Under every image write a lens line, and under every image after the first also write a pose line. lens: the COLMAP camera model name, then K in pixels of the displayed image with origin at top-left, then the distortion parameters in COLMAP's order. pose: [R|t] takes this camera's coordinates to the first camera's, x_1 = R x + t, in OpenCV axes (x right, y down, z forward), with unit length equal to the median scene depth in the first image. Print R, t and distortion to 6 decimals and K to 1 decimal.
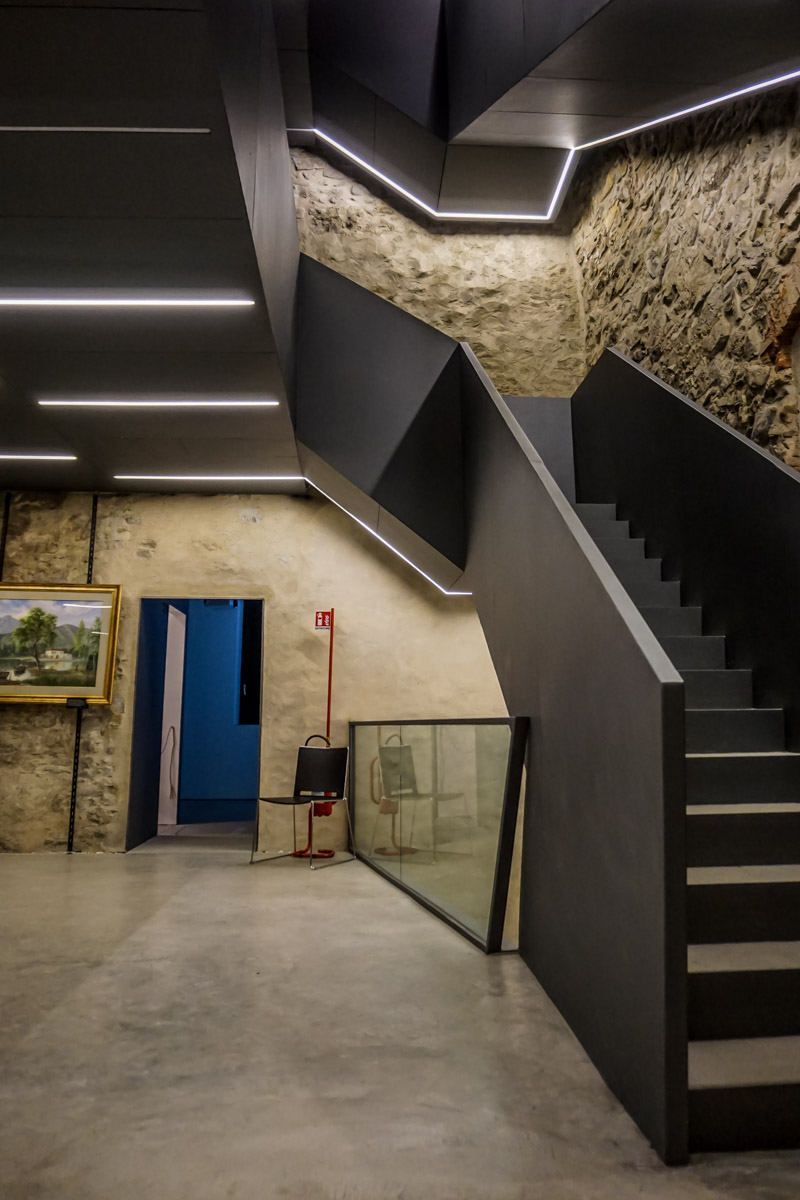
lens RADIAL K [[884.8, 0, 401.6], [0, 884.8, 595.7], [0, 0, 1]] dist [-0.036603, -0.000257]
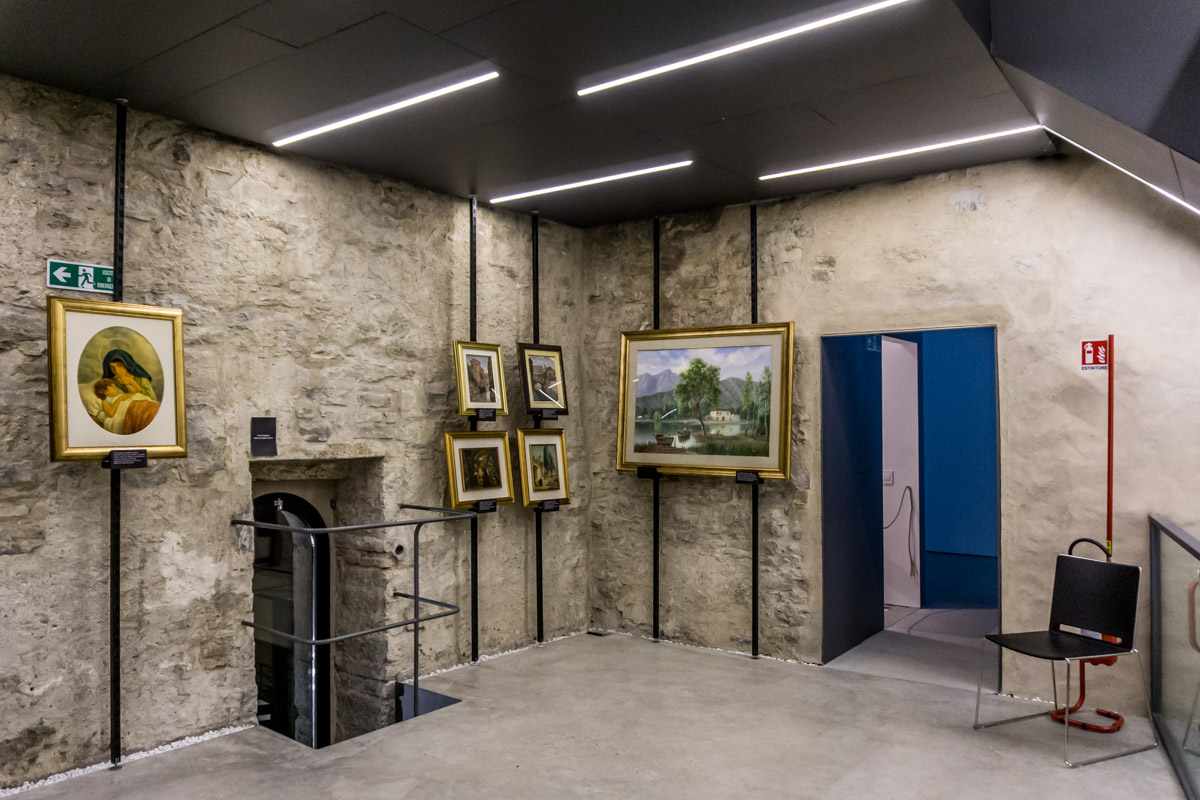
lens RADIAL K [[884.8, 0, 603.4], [0, 884.8, 412.3], [0, 0, 1]] dist [-0.036603, -0.000257]
pose [[0.777610, -0.011227, -0.628647, 0.027805], [0.094929, 0.990475, 0.099735, -0.025914], [0.621540, -0.137232, 0.771269, 0.307471]]
